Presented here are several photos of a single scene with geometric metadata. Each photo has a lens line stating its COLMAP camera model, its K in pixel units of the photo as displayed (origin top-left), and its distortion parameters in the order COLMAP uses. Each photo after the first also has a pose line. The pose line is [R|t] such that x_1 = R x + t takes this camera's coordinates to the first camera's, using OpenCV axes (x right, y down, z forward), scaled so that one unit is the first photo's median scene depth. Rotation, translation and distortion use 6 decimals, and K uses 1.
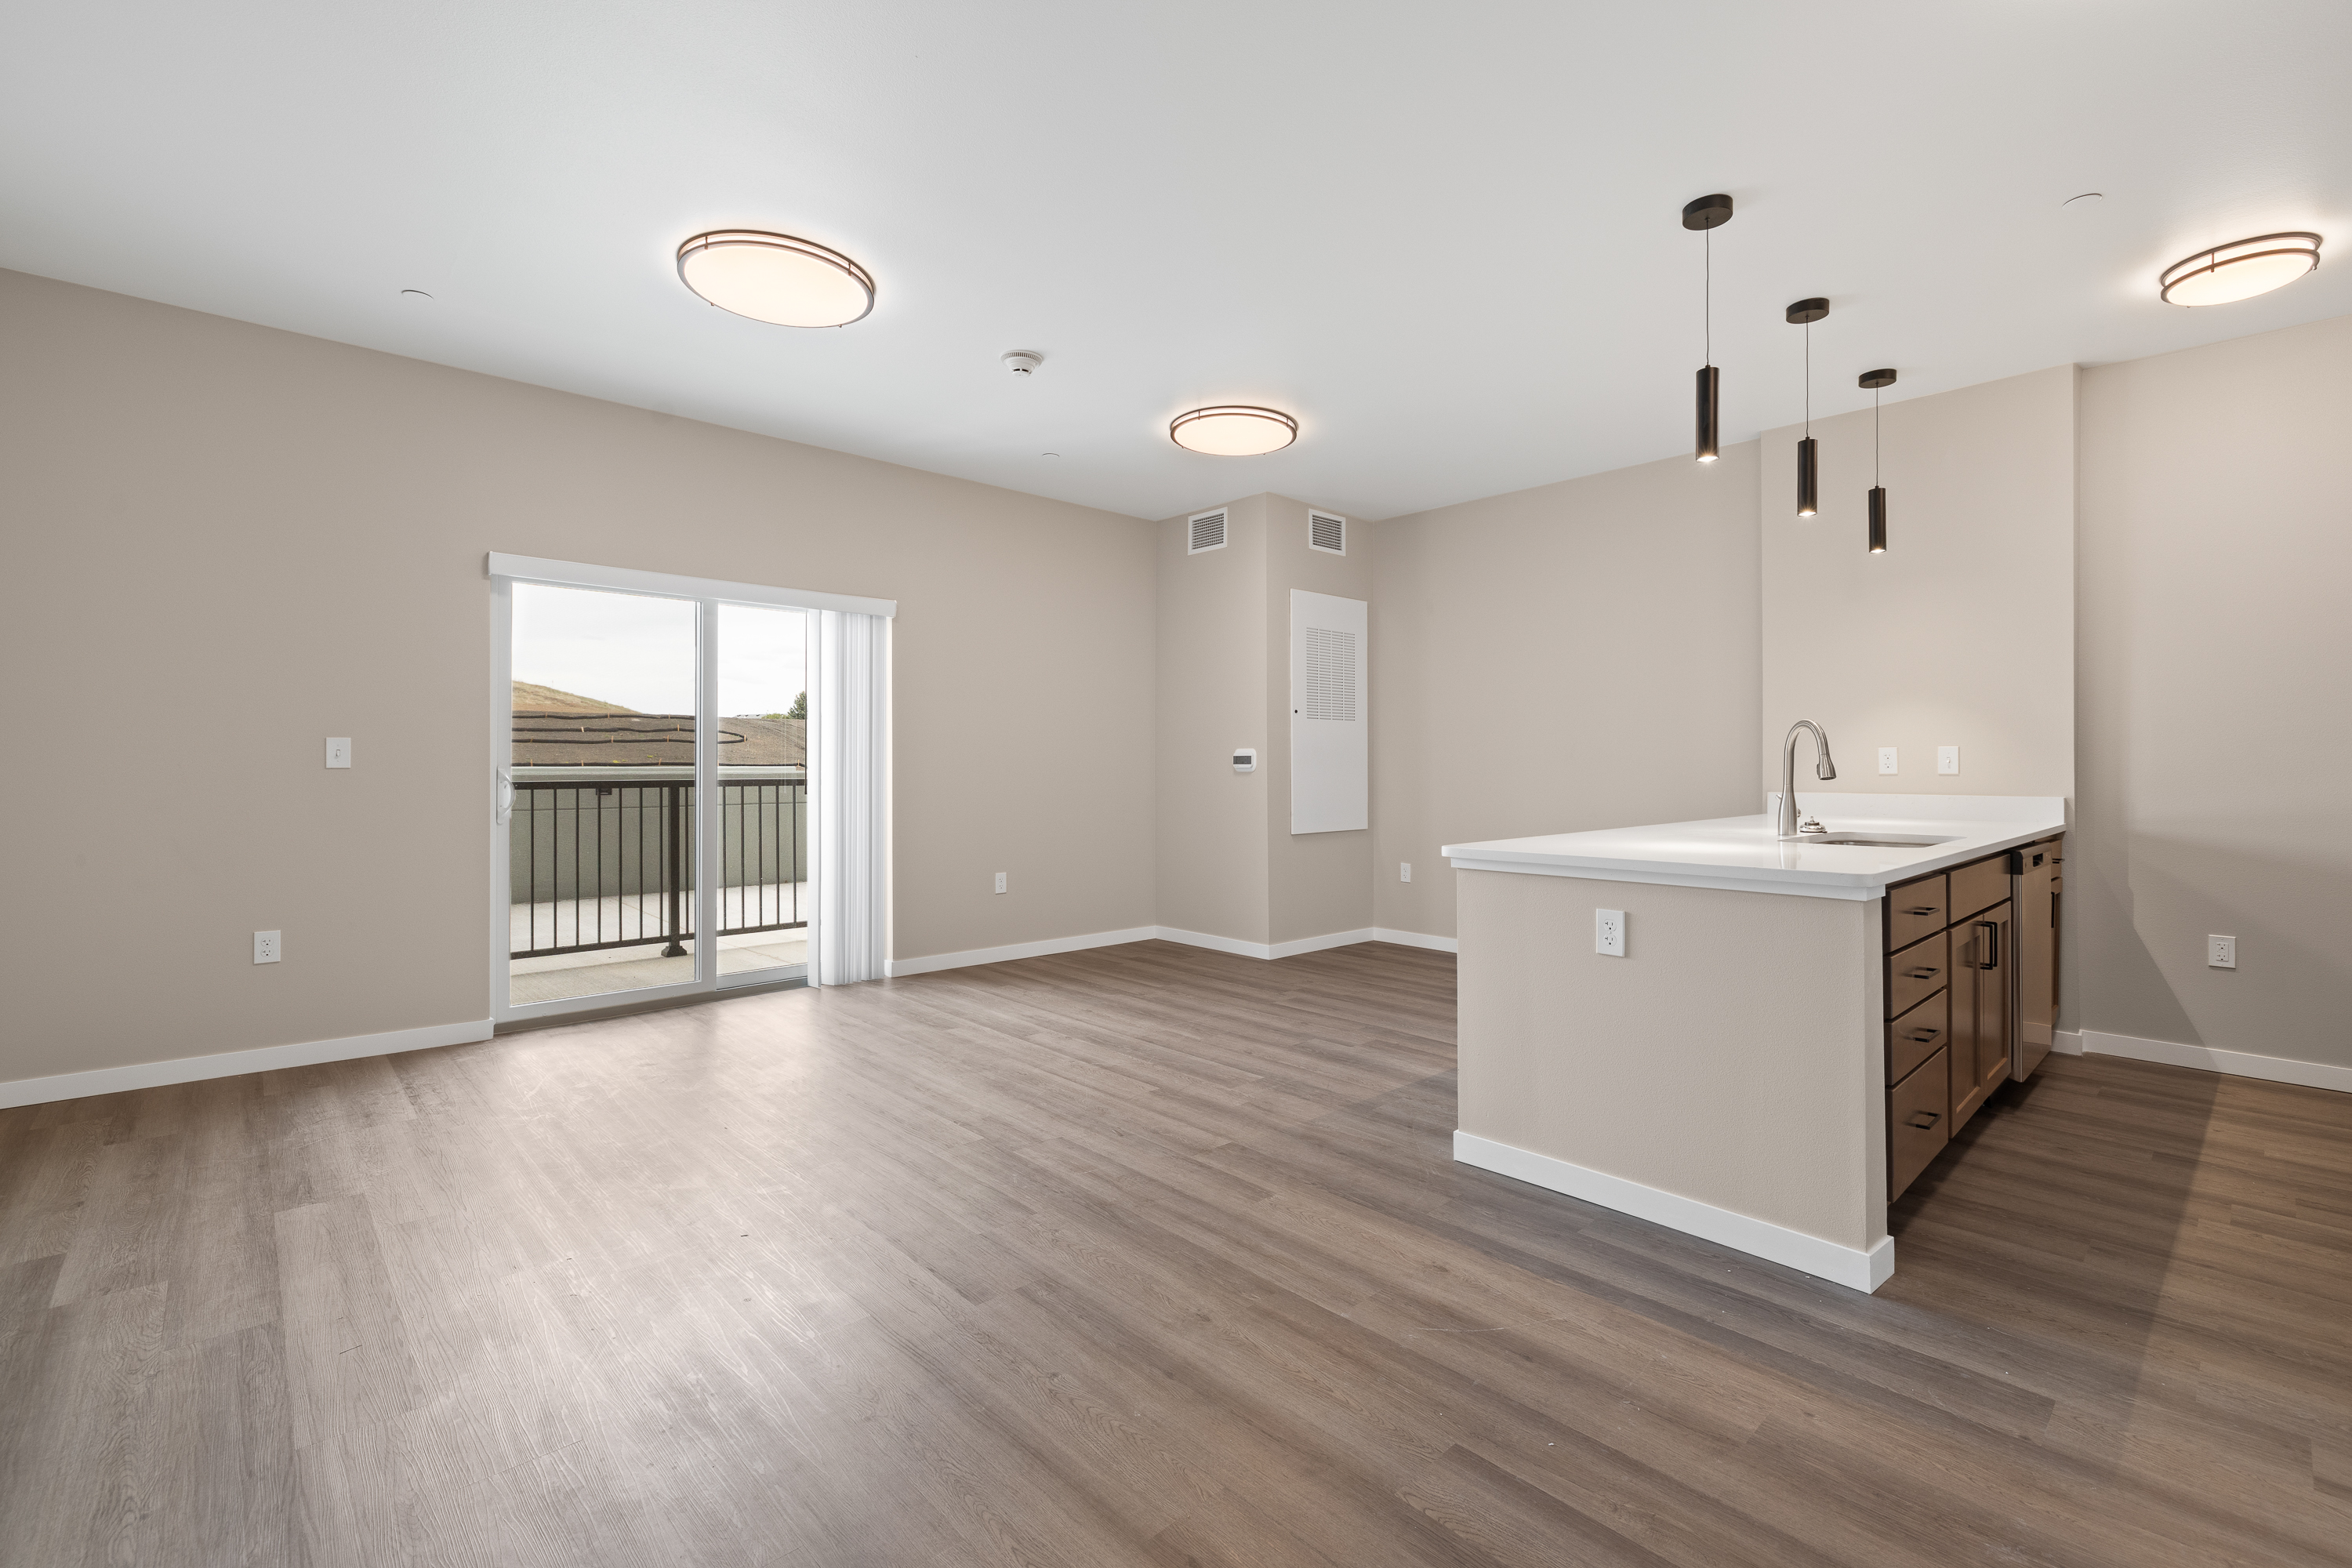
lens RADIAL K [[1017.6, 0, 1169.9], [0, 1017.6, 766.8], [0, 0, 1]] dist [0.004333, -0.002530]
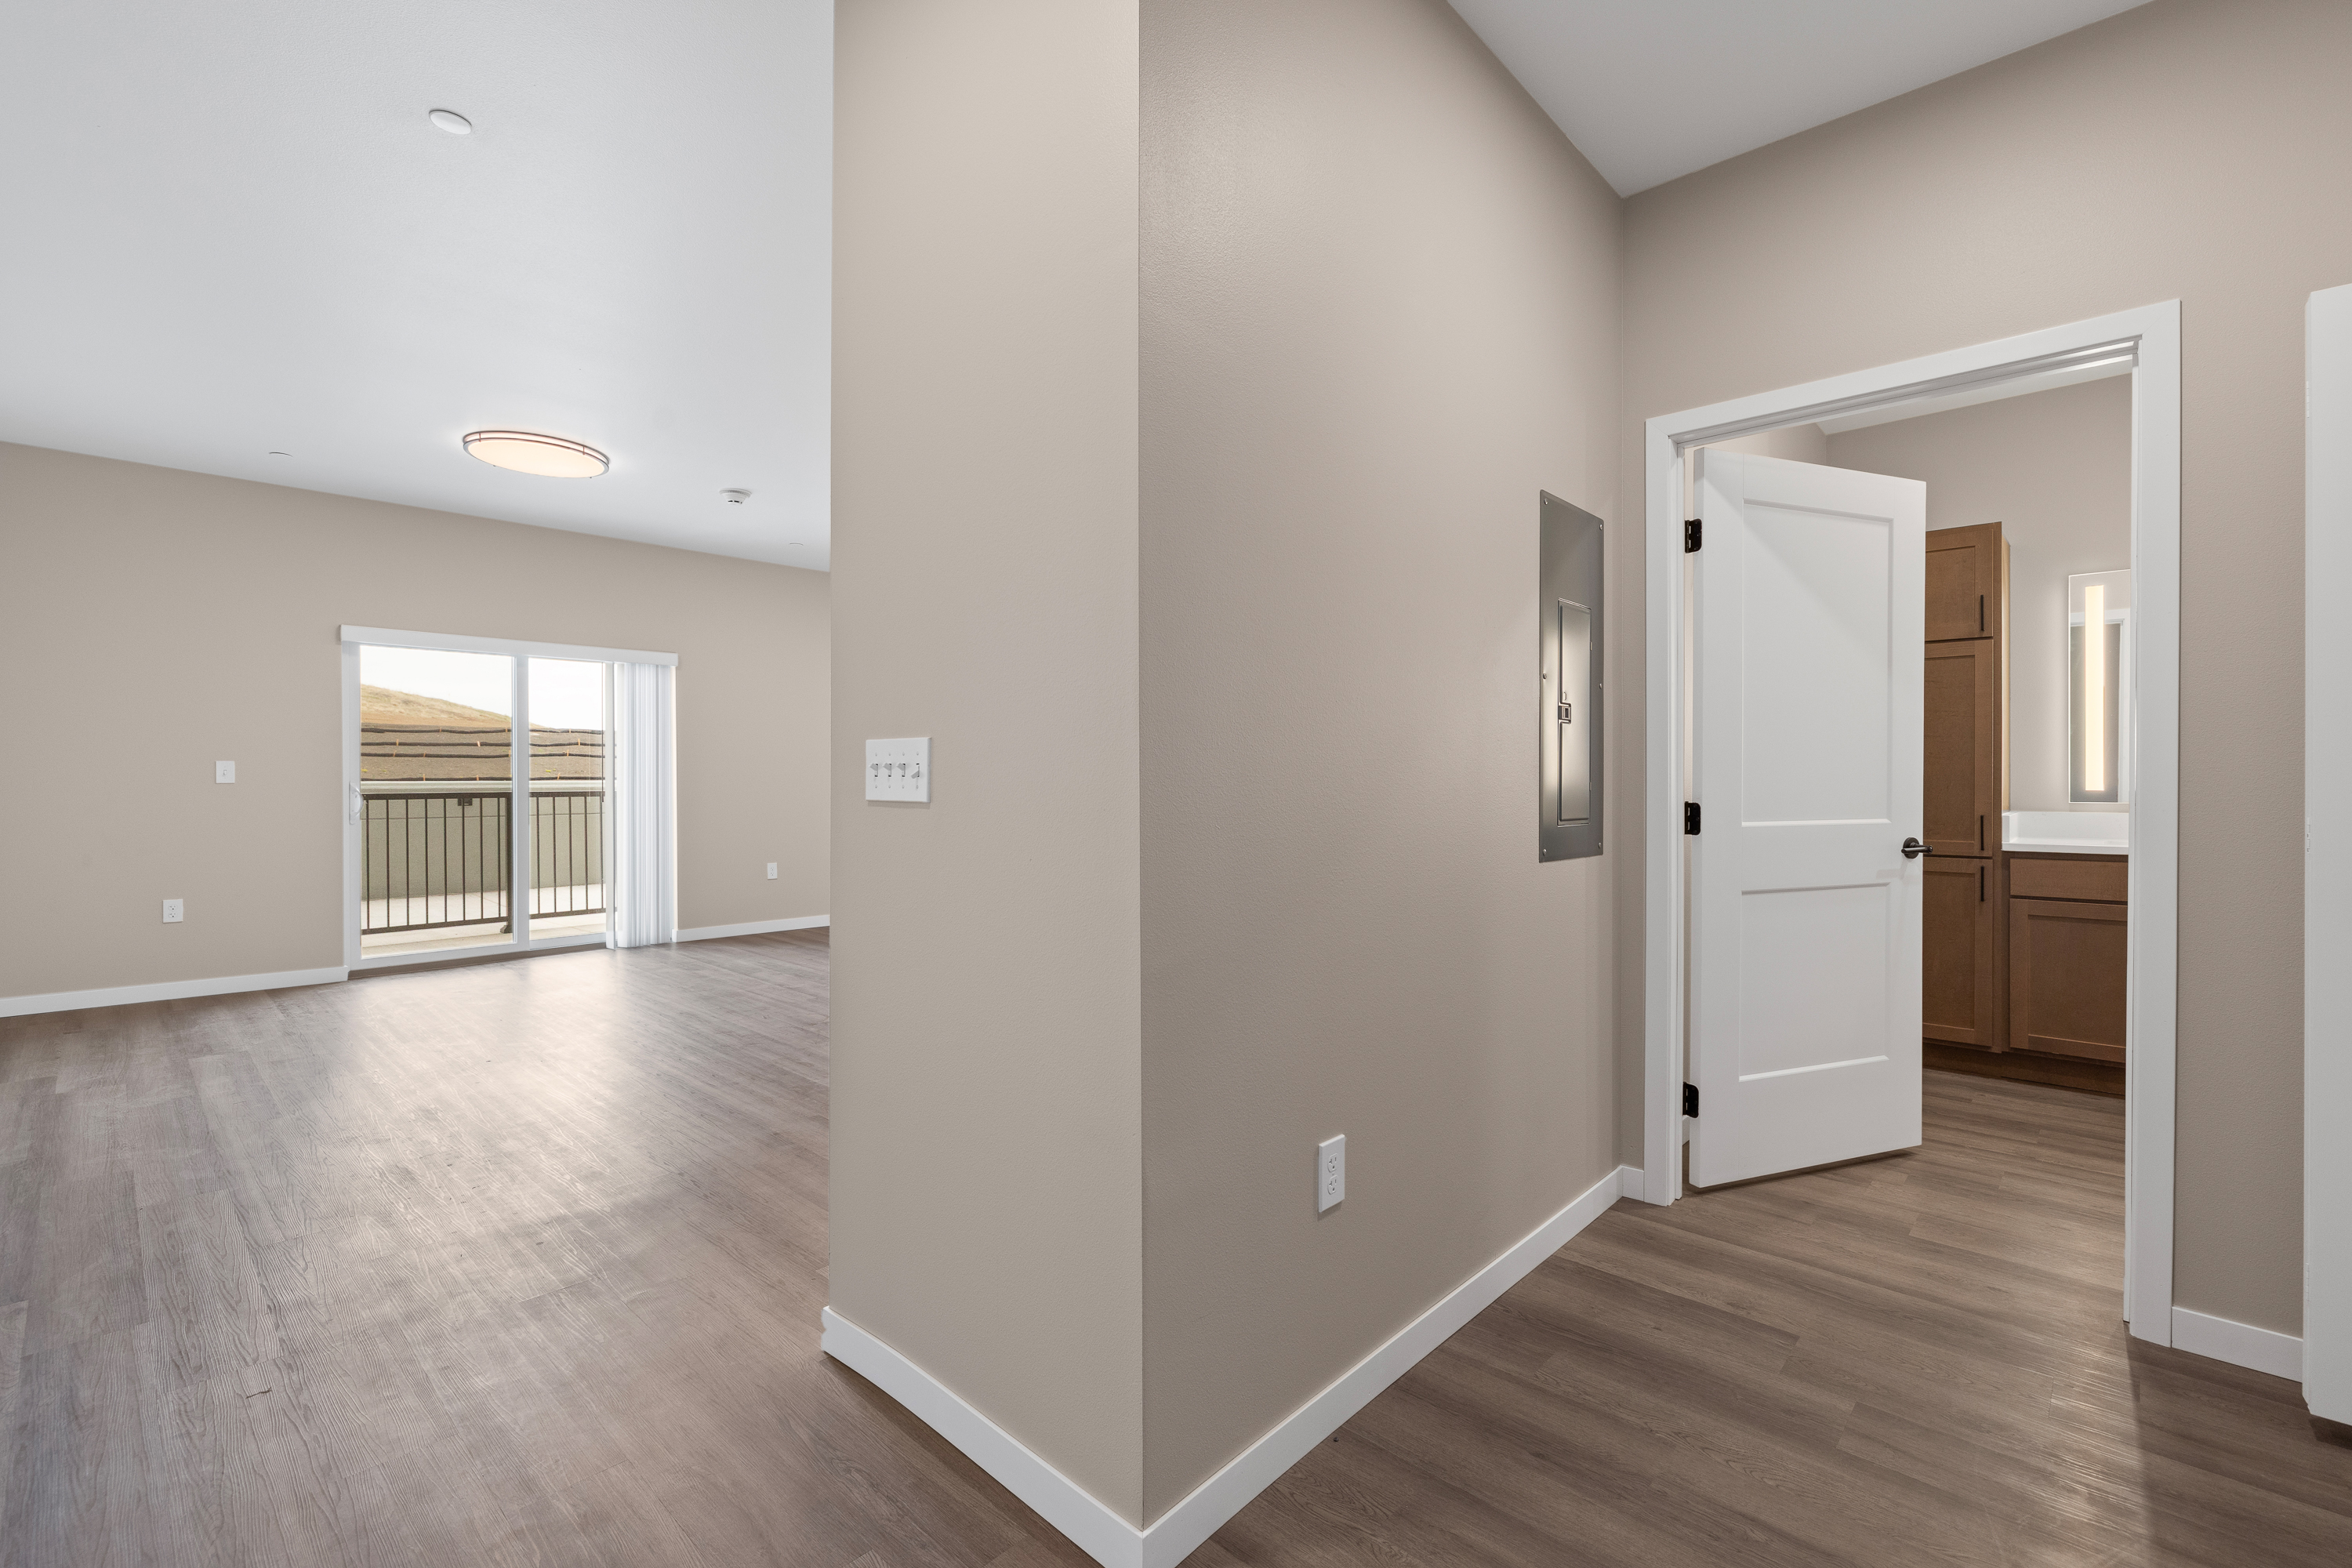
lens RADIAL K [[1017.6, 0, 1181.5], [0, 1017.6, 791.9], [0, 0, 1]] dist [0.004333, -0.002530]
pose [[0.997369, -0.002748, 0.072438, 0.301923], [0.001874, 0.999925, 0.012143, -0.001116], [-0.072466, -0.011975, 0.997299, -0.377919]]
